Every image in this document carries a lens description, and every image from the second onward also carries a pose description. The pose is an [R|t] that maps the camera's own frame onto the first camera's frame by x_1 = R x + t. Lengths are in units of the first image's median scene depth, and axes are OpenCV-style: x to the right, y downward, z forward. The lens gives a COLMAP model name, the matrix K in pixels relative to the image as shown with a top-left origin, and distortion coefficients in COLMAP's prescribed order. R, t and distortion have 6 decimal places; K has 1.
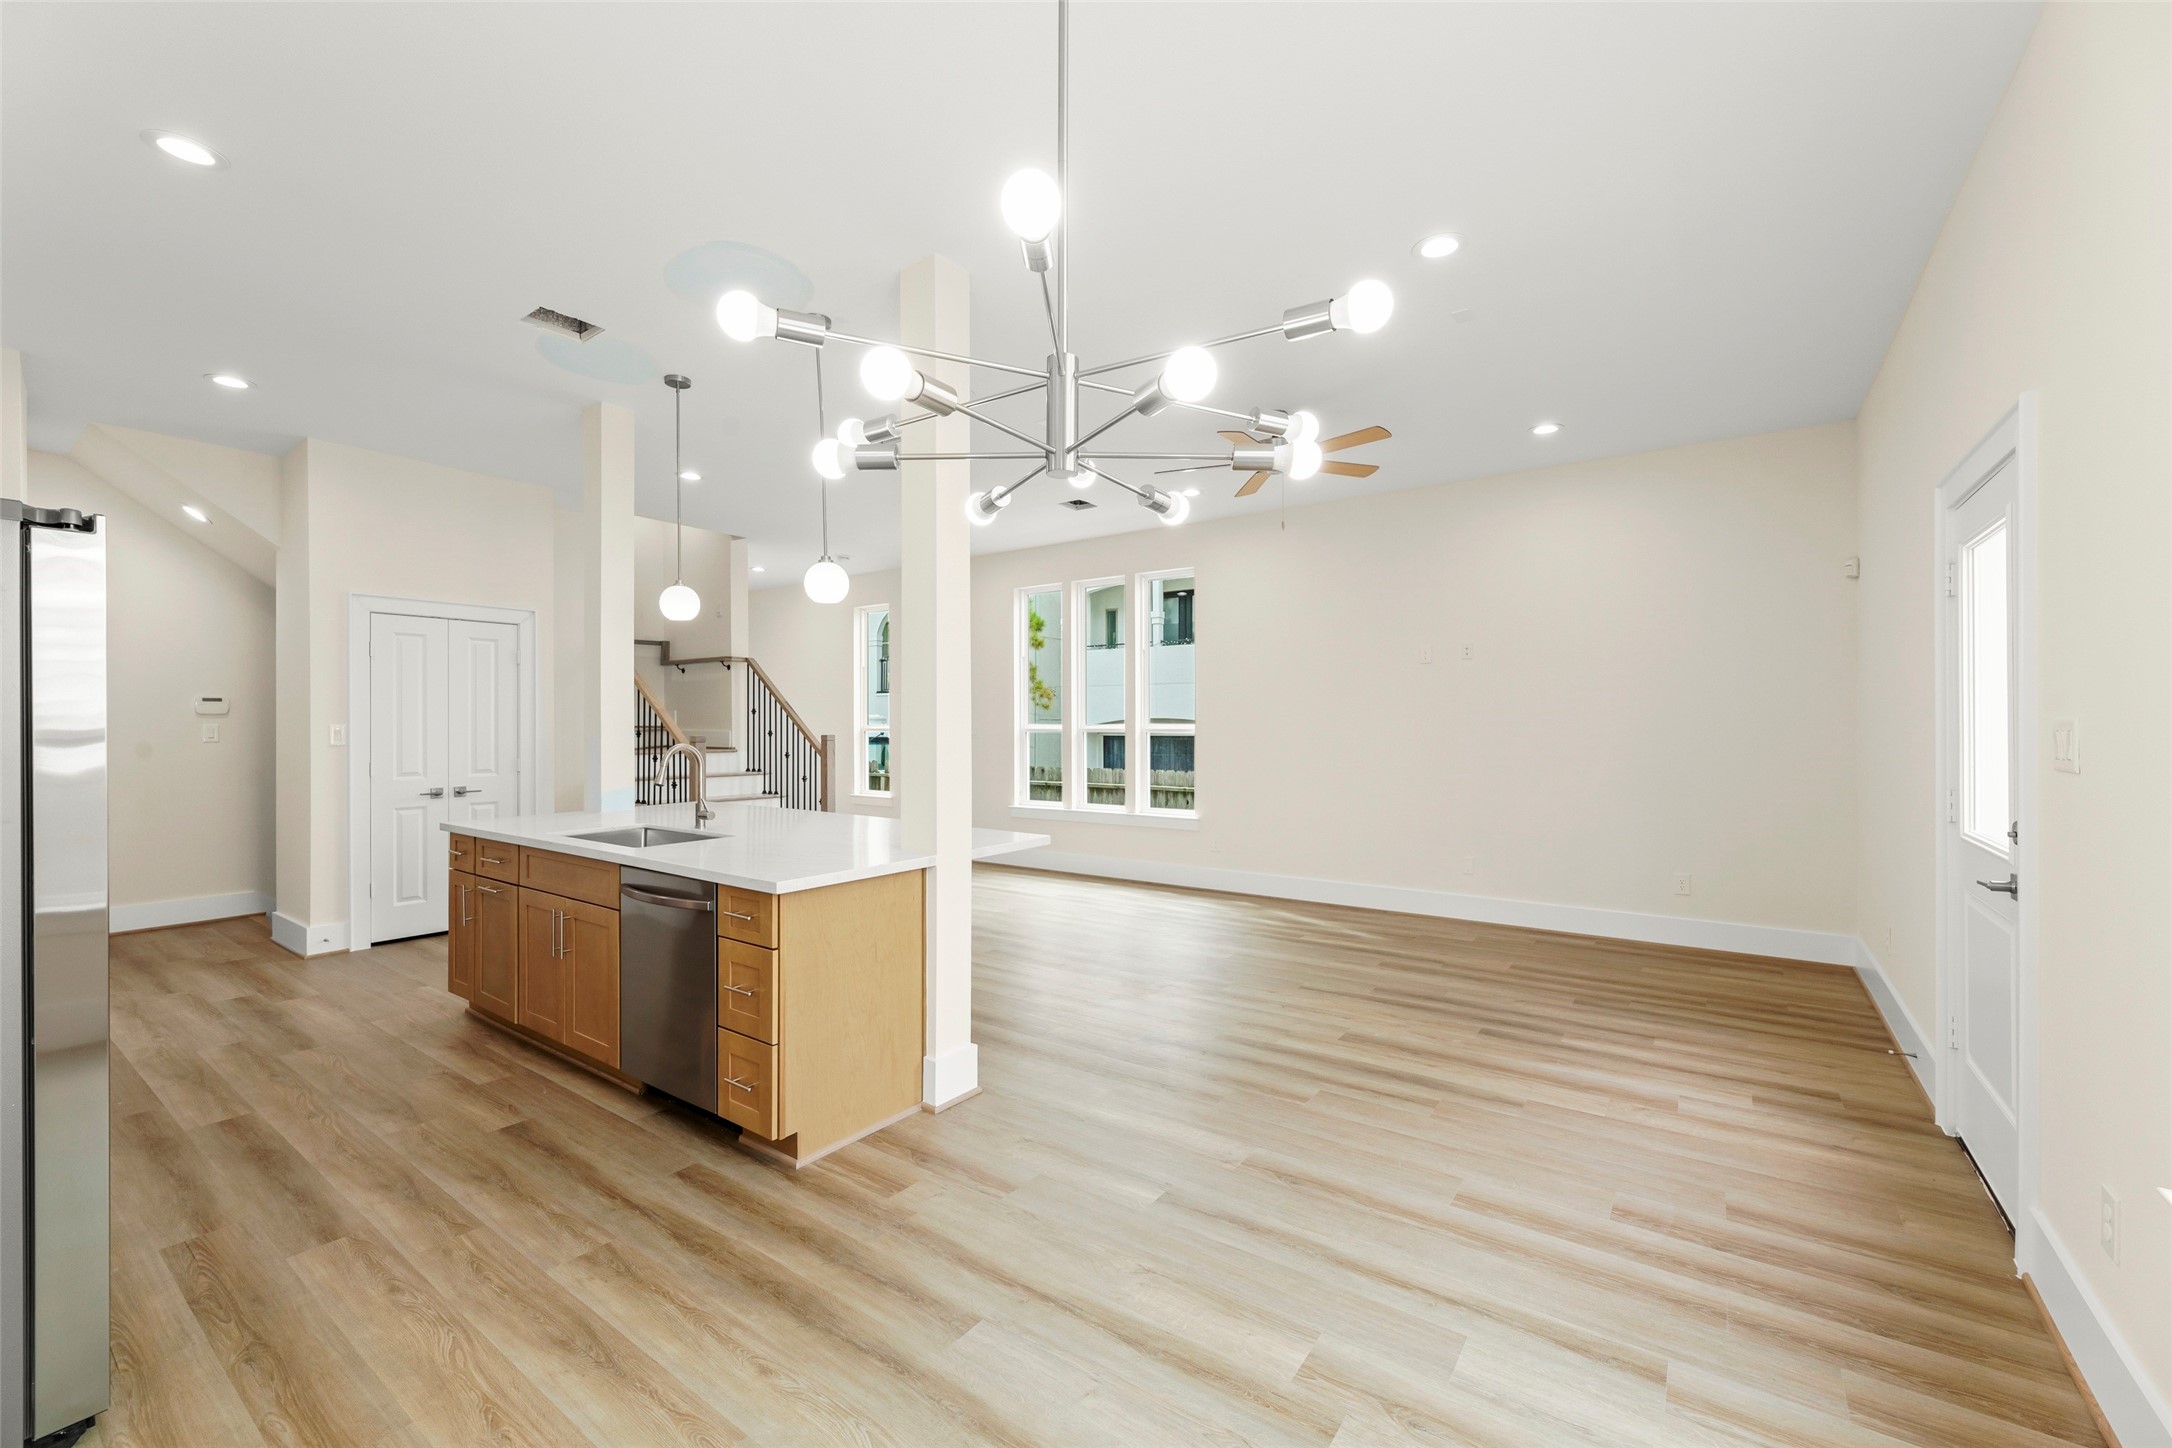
lens RADIAL K [[870.0, 0, 1093.0], [0, 870.0, 726.1], [0, 0, 1]] dist [0.000996, -0.000568]
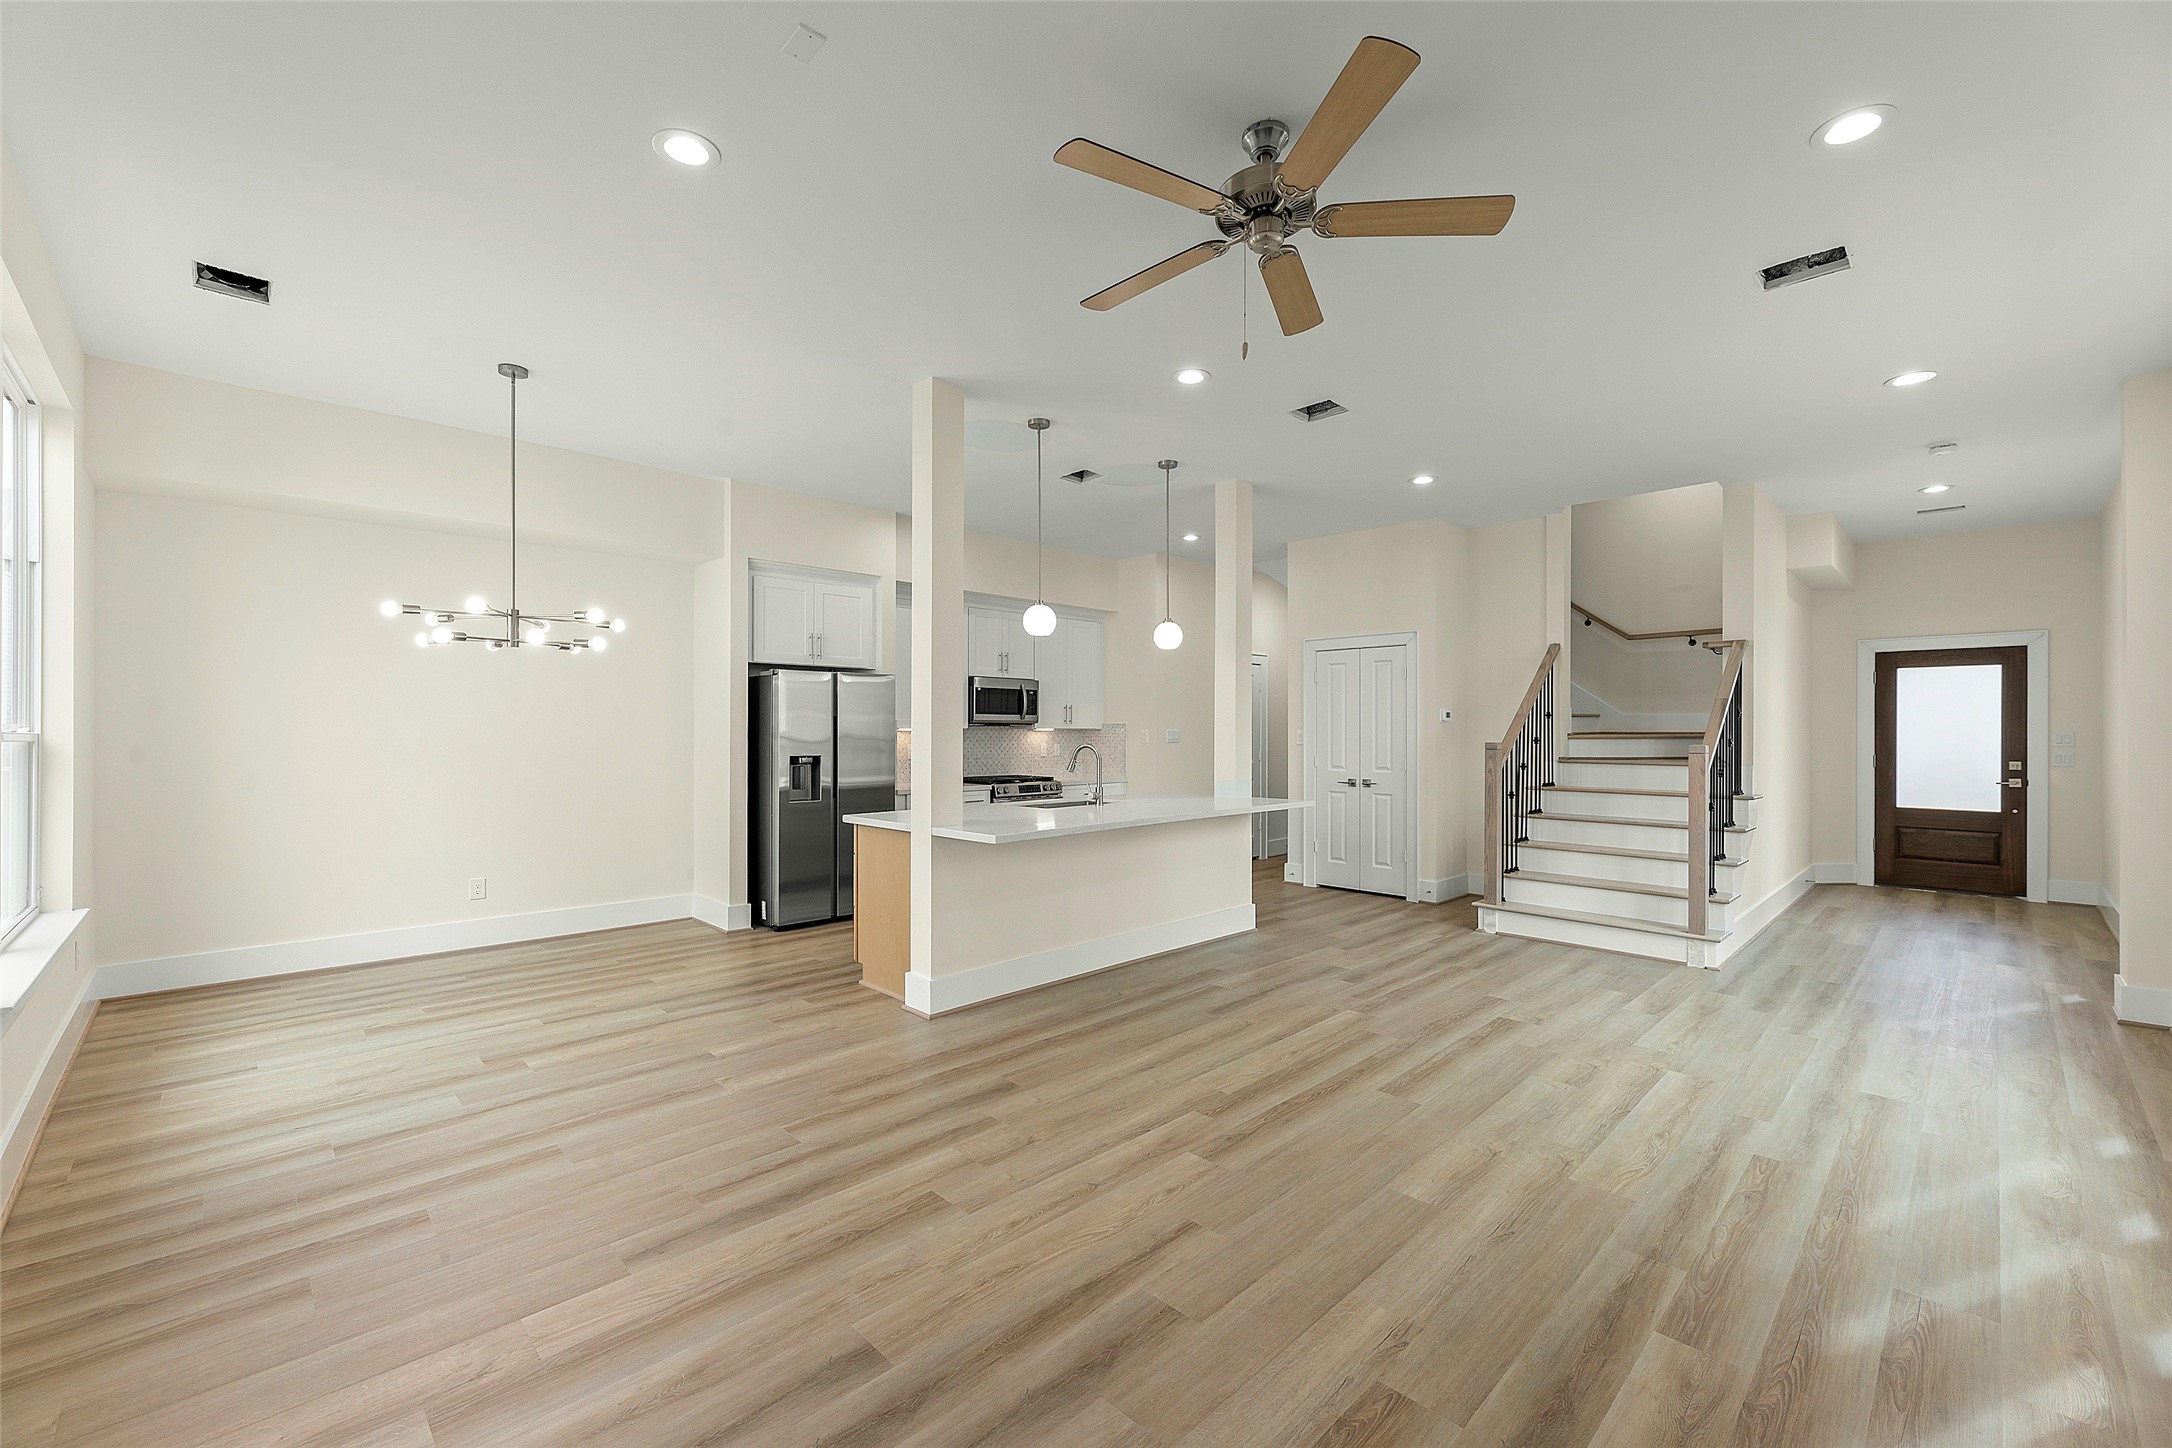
lens RADIAL K [[870.0, 0, 1071.8], [0, 870.0, 729.0], [0, 0, 1]] dist [0.000996, -0.000568]
pose [[-0.172027, -0.001227, -0.985091, 1.509959], [-0.000876, 0.999999, -0.001092, -0.005132], [0.985092, 0.000675, -0.172028, 1.971004]]
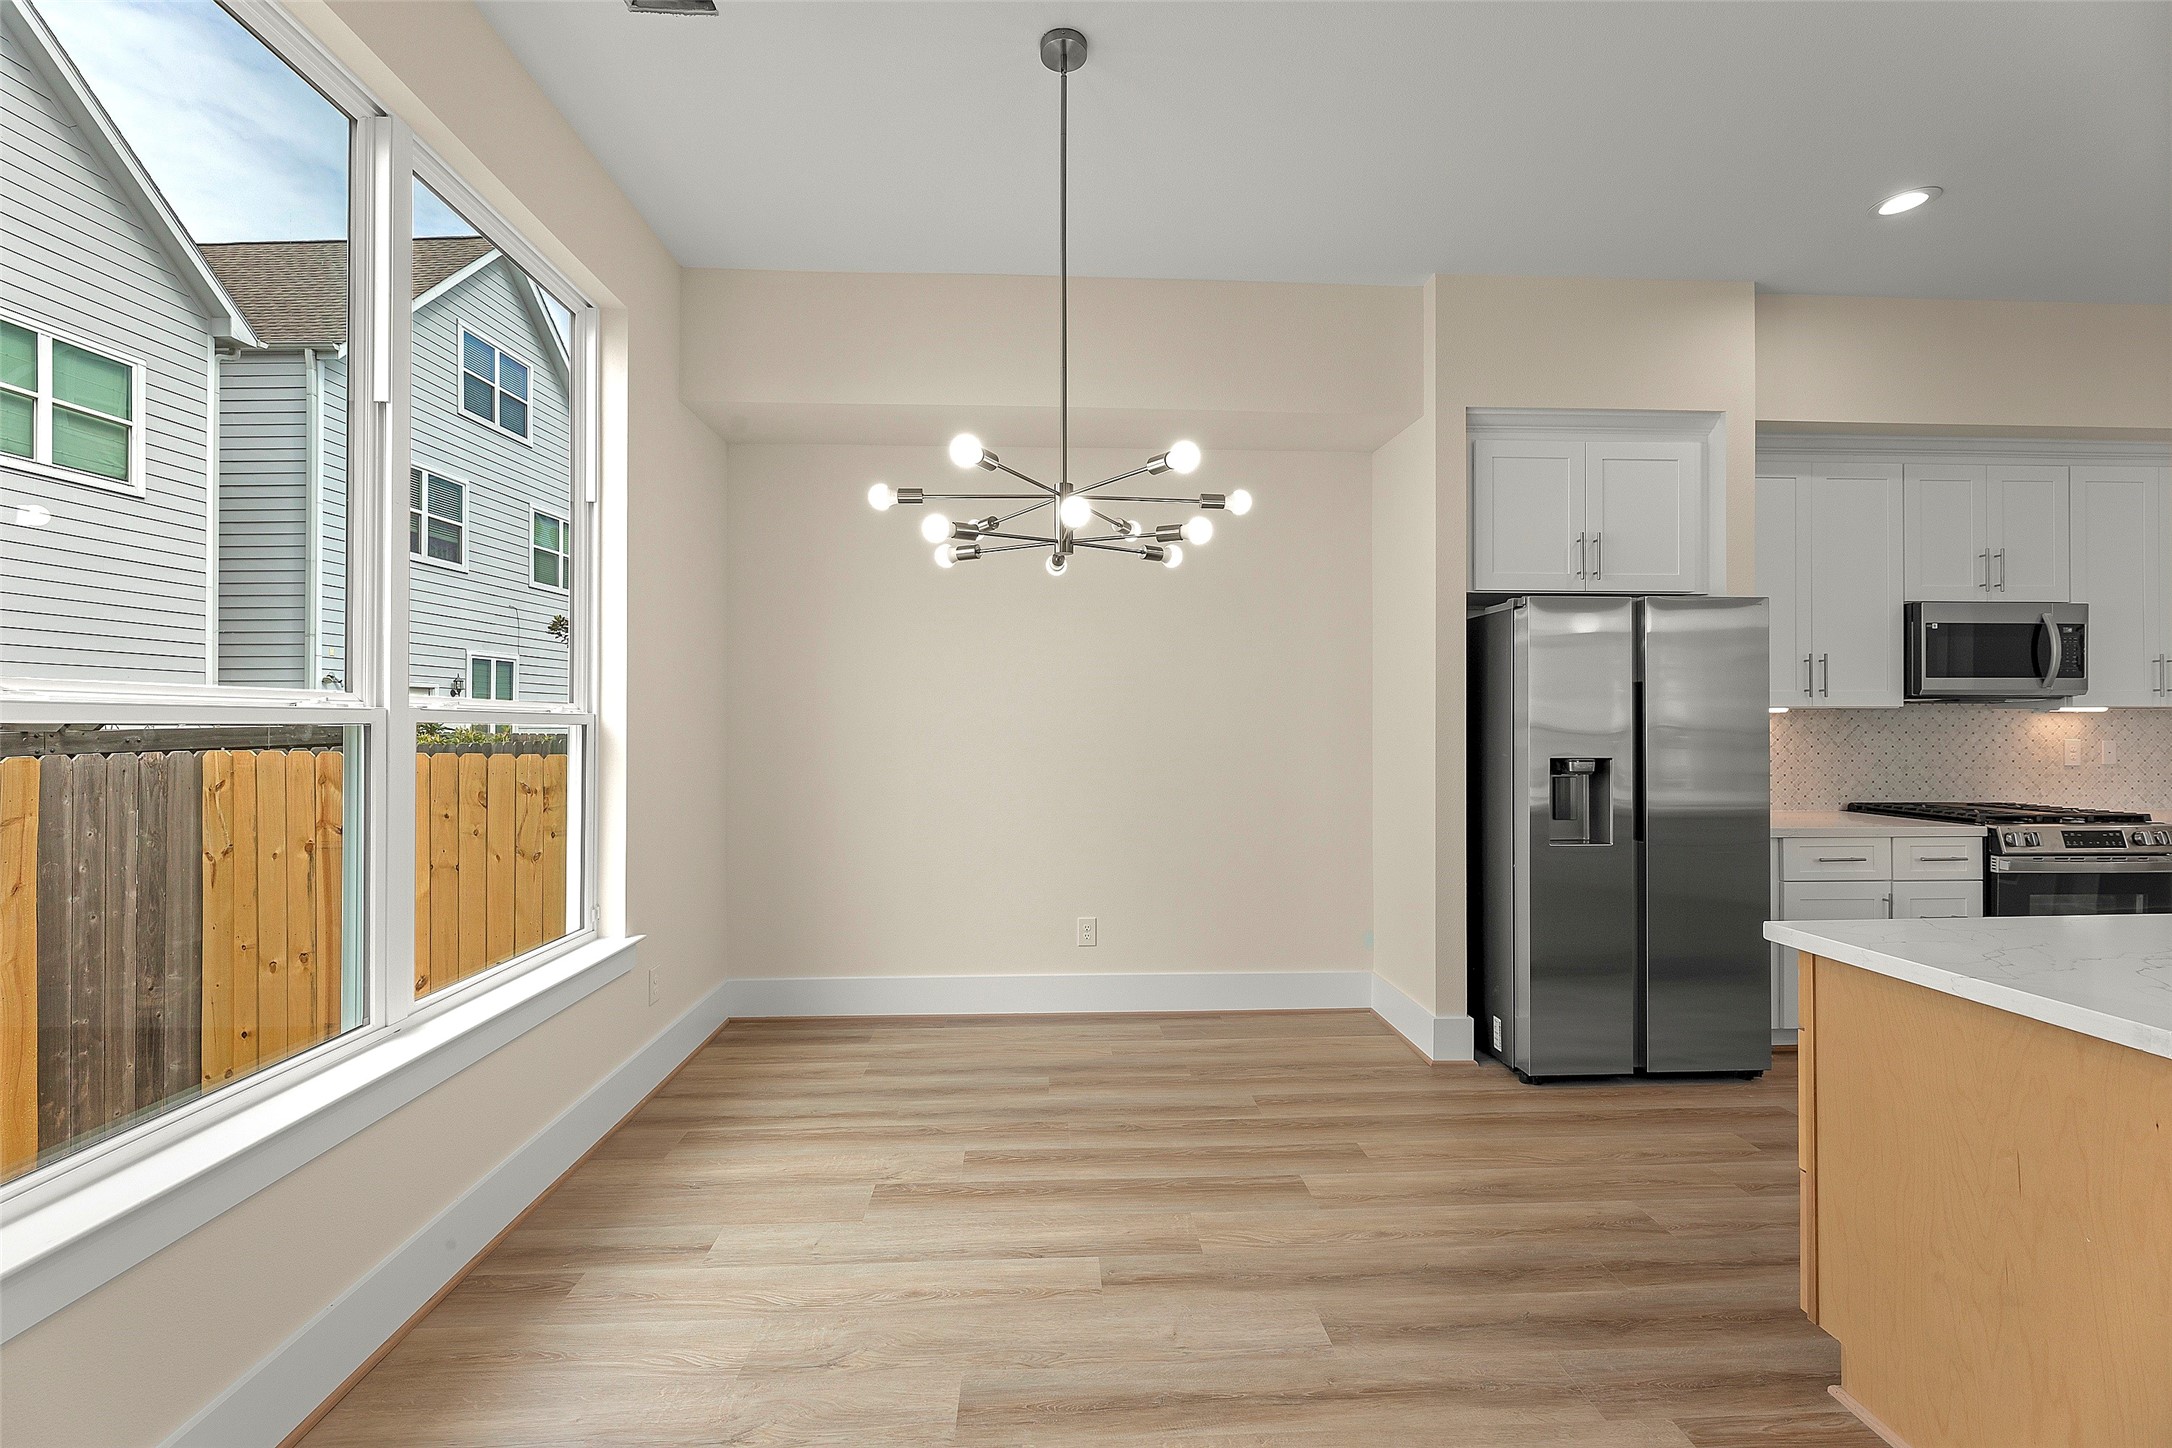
lens RADIAL K [[870.0, 0, 1088.7], [0, 870.0, 720.6], [0, 0, 1]] dist [0.000996, -0.000568]
pose [[-0.775880, -0.000475, -0.630880, 0.558714], [0.001958, 0.999993, -0.003162, 0.016379], [0.630877, -0.003689, -0.775874, 1.319785]]
